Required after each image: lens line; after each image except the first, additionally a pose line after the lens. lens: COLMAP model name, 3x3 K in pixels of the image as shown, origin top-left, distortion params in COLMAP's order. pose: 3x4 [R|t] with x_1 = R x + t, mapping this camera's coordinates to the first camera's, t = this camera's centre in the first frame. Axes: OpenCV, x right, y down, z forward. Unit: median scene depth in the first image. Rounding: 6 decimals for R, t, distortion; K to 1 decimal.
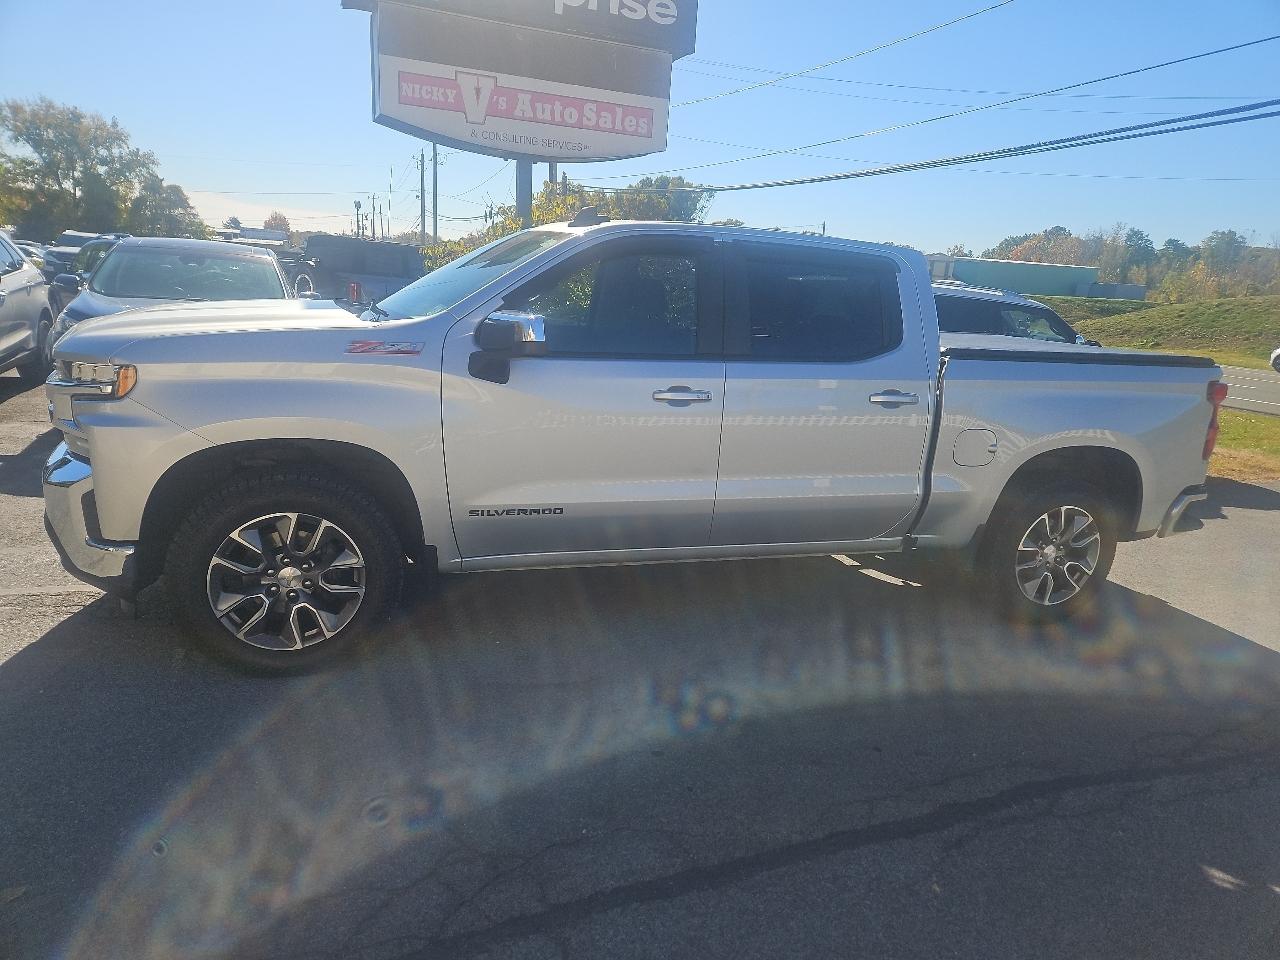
lens RADIAL K [[854.8, 0, 647.0], [0, 854.8, 478.6], [0, 0, 1]] dist [0.072999, -0.056200]
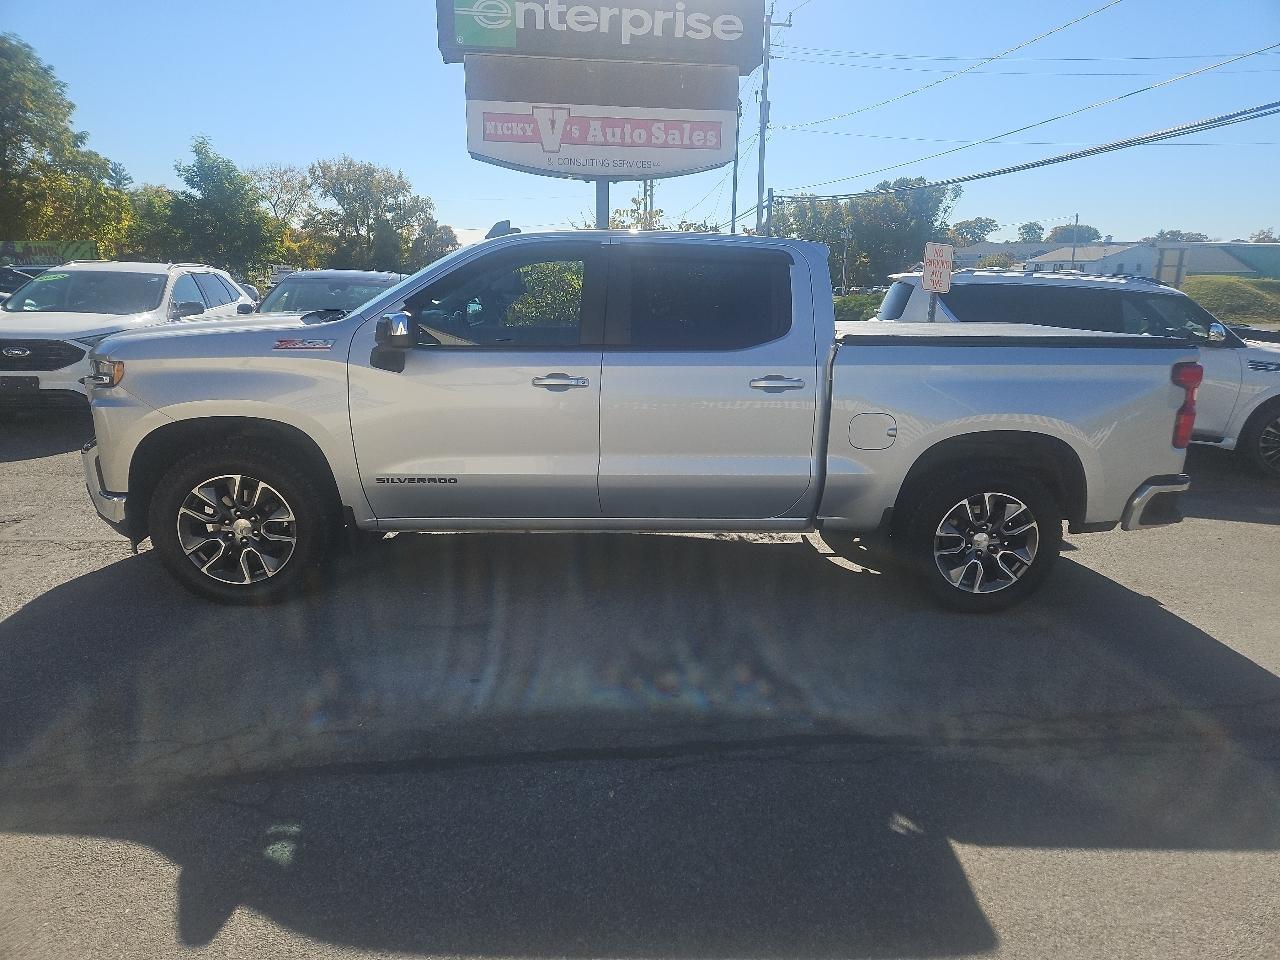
lens RADIAL K [[854.8, 0, 642.5], [0, 854.8, 483.3], [0, 0, 1]] dist [0.072999, -0.056200]
pose [[0.963044, 0.015061, -0.268924, 0.341897], [-0.017788, 0.999812, -0.007706, 0.033708], [0.268757, 0.012204, 0.963131, -0.048355]]
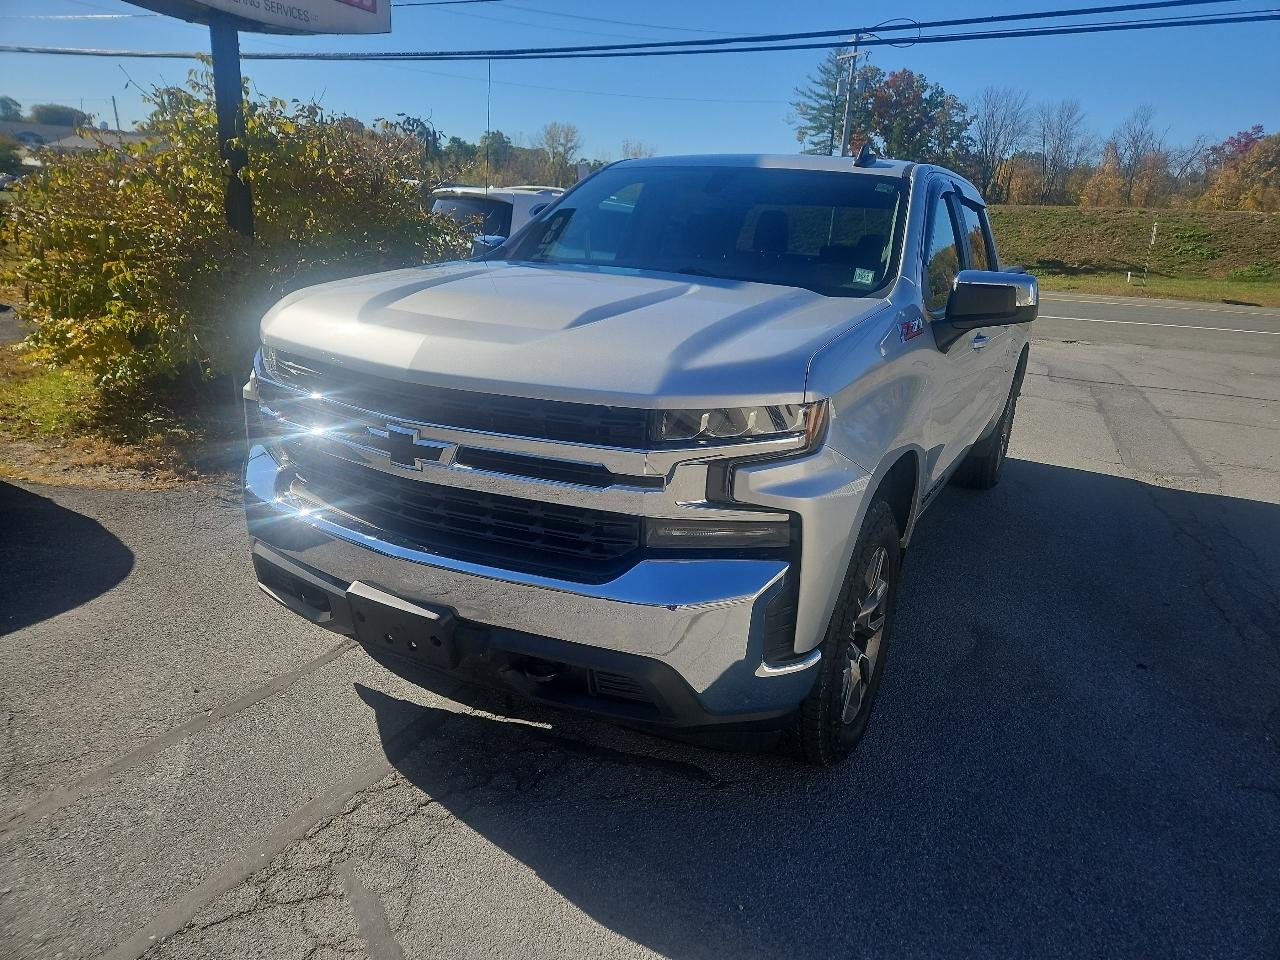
lens RADIAL K [[854.8, 0, 646.0], [0, 854.8, 481.5], [0, 0, 1]] dist [0.072999, -0.056200]
pose [[0.737632, -0.220867, 0.638057, -0.710484], [0.144273, 0.974718, 0.170616, -0.126270], [-0.659609, -0.033798, 0.750849, 0.364284]]
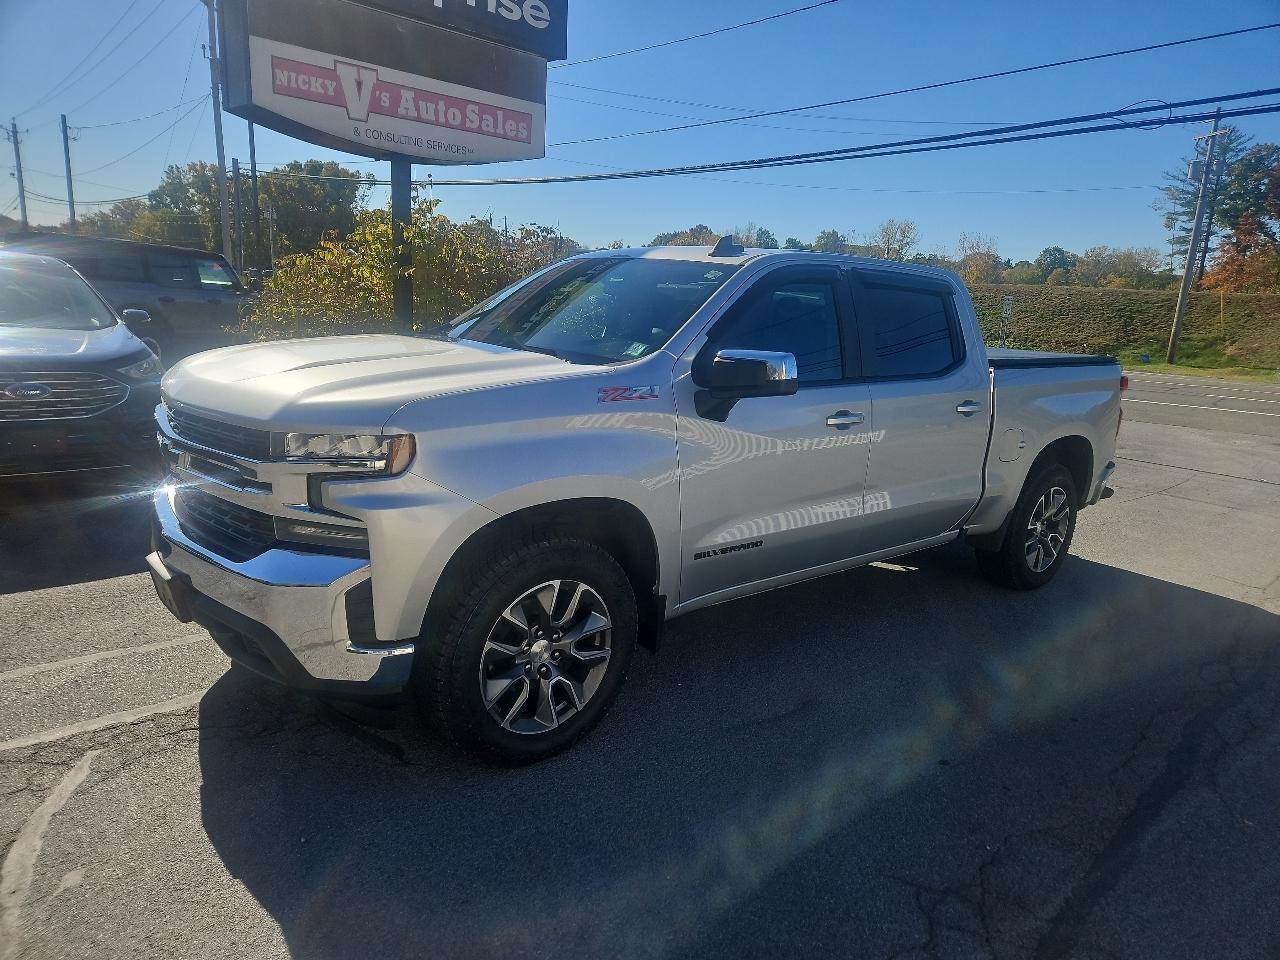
lens RADIAL K [[854.8, 0, 645.8], [0, 854.8, 481.5], [0, 0, 1]] dist [0.072999, -0.056200]
pose [[0.932402, -0.091735, 0.349588, -0.419927], [0.087774, 0.995769, 0.027193, -0.053789], [-0.350604, 0.005330, 0.936509, 0.080144]]
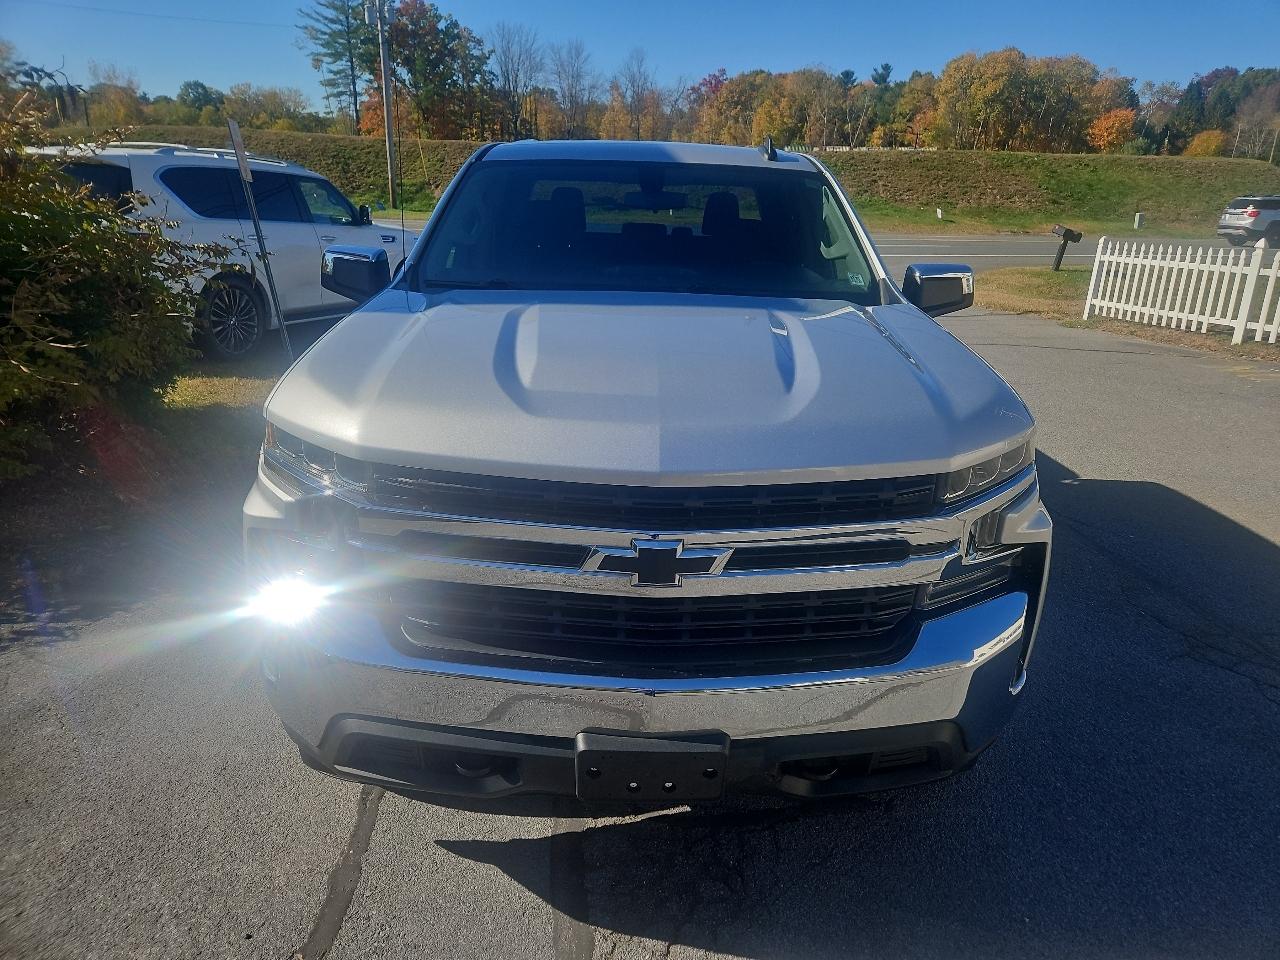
lens RADIAL K [[854.8, 0, 650.6], [0, 854.8, 478.7], [0, 0, 1]] dist [0.072999, -0.056200]
pose [[0.315862, -0.368162, 0.874464, -0.819984], [0.204097, 0.926436, 0.316322, -0.234373], [-0.926593, 0.078562, 0.367767, 0.644713]]
